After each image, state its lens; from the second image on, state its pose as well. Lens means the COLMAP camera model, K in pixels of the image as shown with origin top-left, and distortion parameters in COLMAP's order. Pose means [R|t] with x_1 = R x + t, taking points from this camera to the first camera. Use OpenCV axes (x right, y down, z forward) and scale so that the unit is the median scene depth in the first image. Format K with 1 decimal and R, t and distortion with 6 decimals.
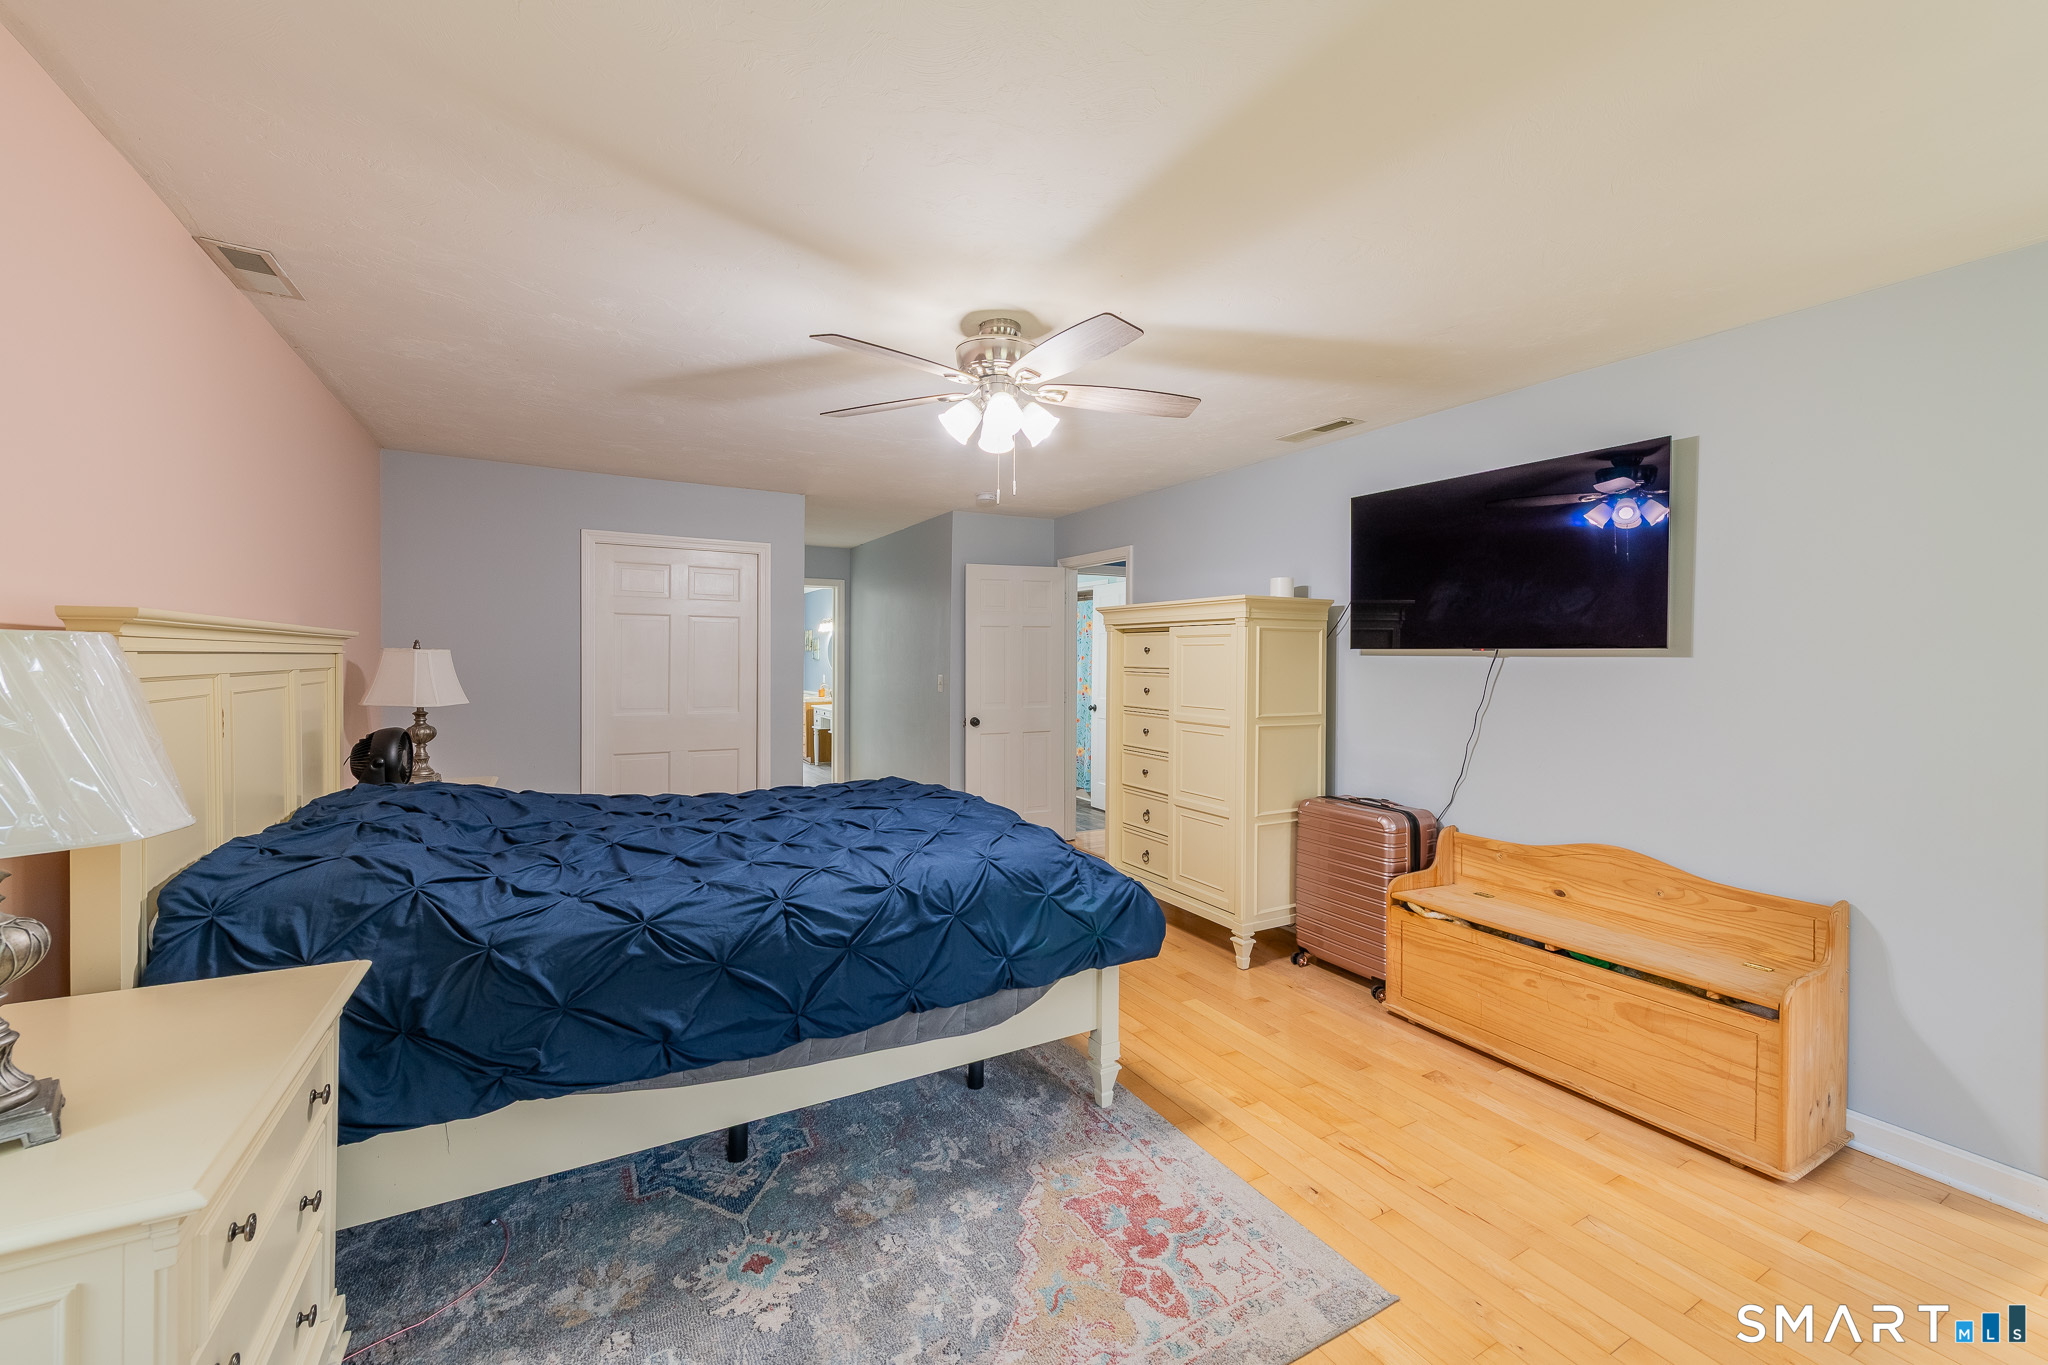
lens RADIAL K [[812.4, 0, 1030.7], [0, 812.4, 663.1], [0, 0, 1]] dist [0.002976, -0.000117]
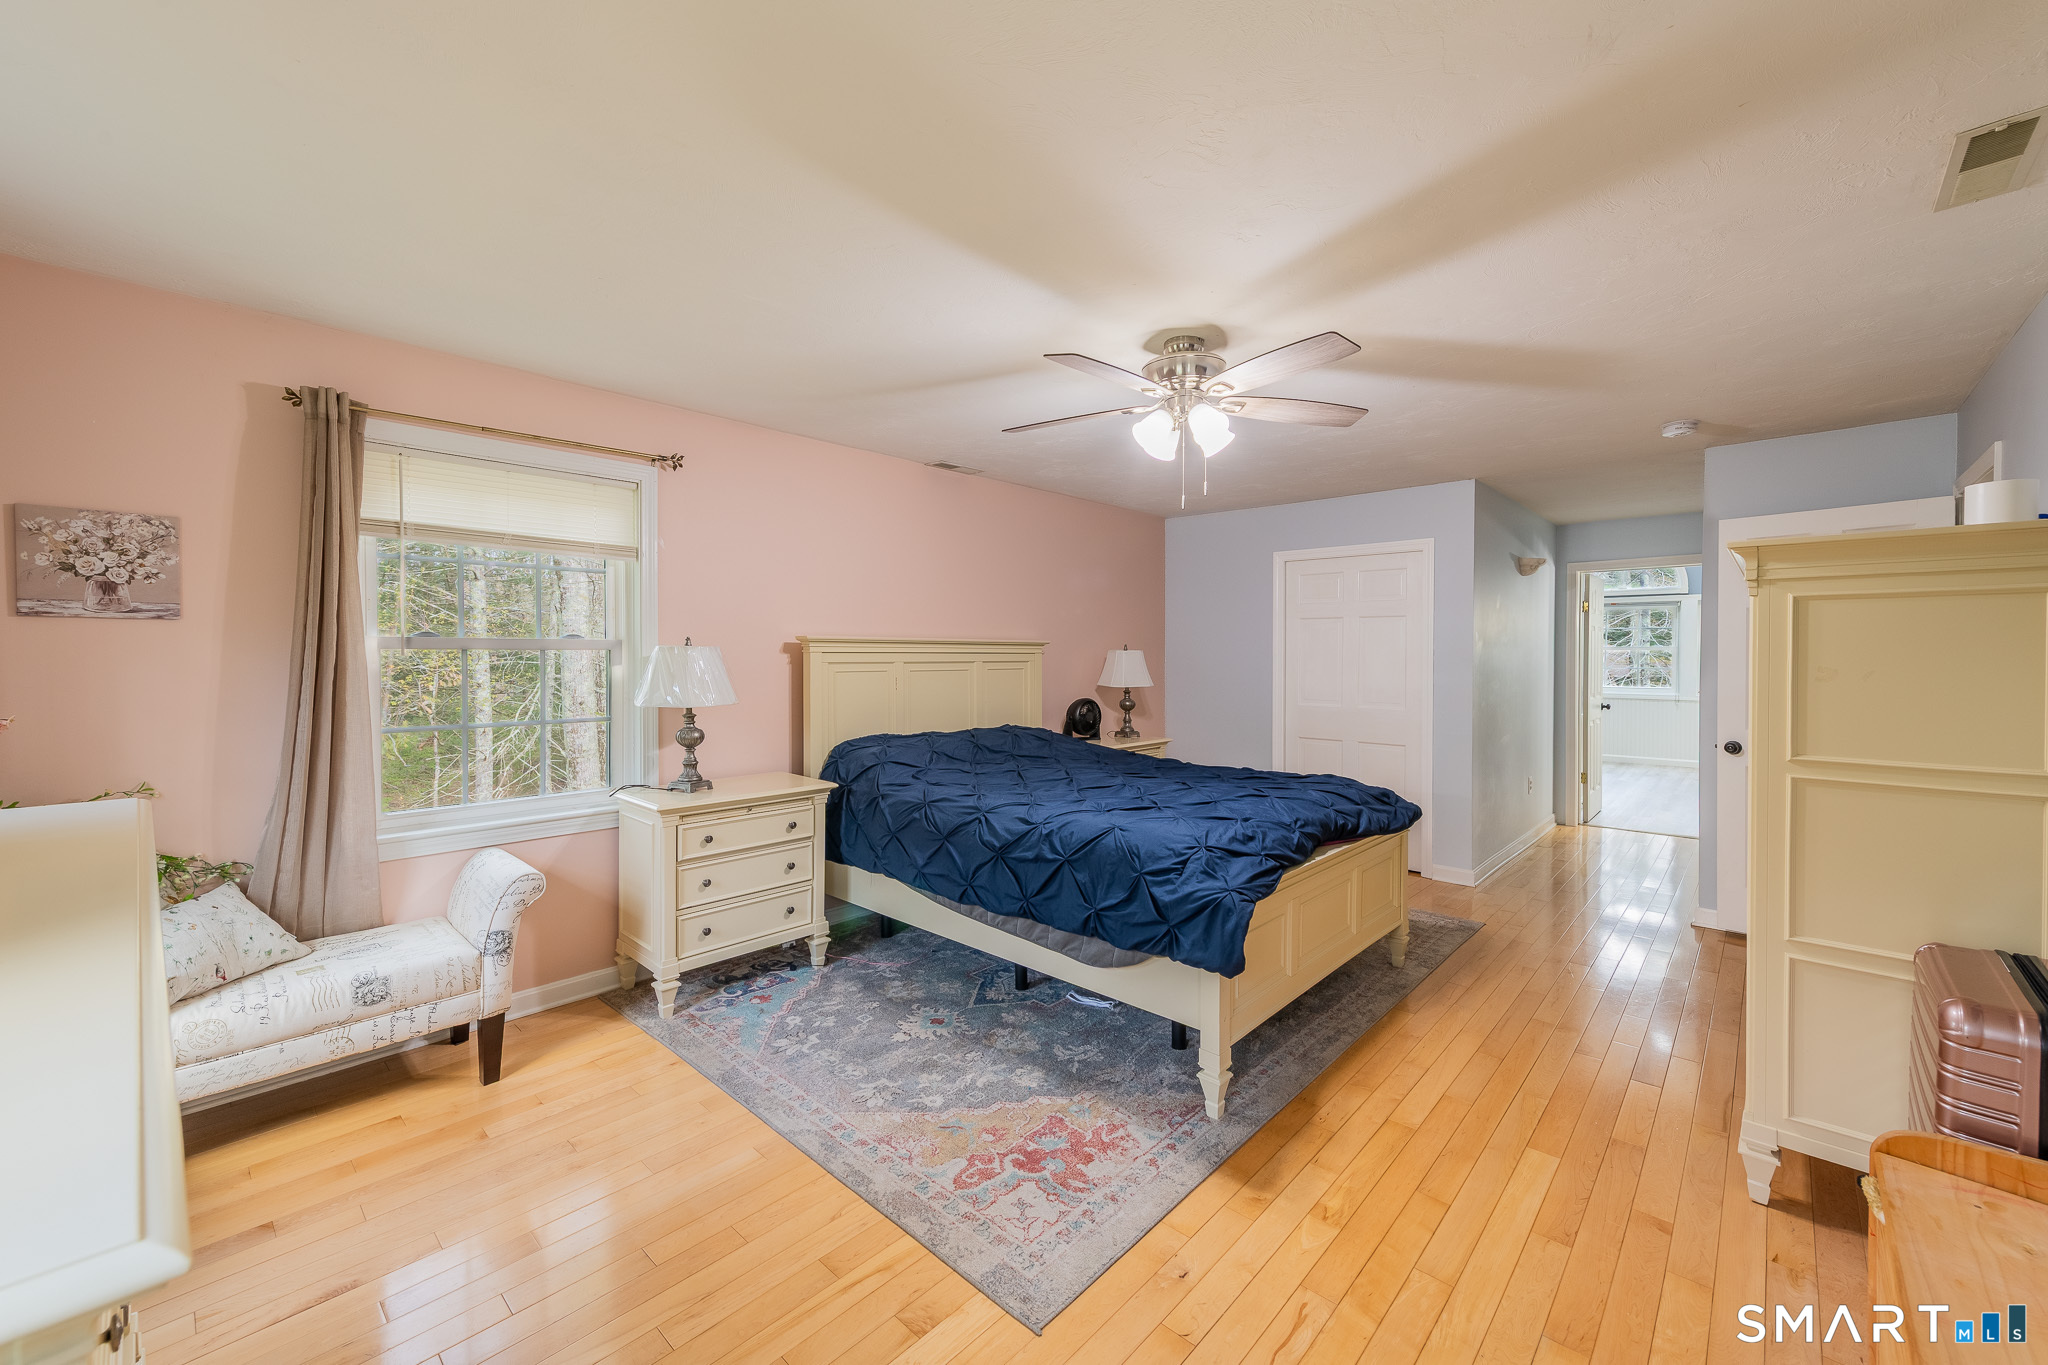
lens RADIAL K [[812.4, 0, 1028.4], [0, 812.4, 673.0], [0, 0, 1]] dist [0.002976, -0.000117]
pose [[0.298615, 0.016684, -0.954228, 1.130800], [-0.007364, 0.999858, 0.015177, 0.006654], [0.954345, 0.002494, 0.298696, 0.604377]]
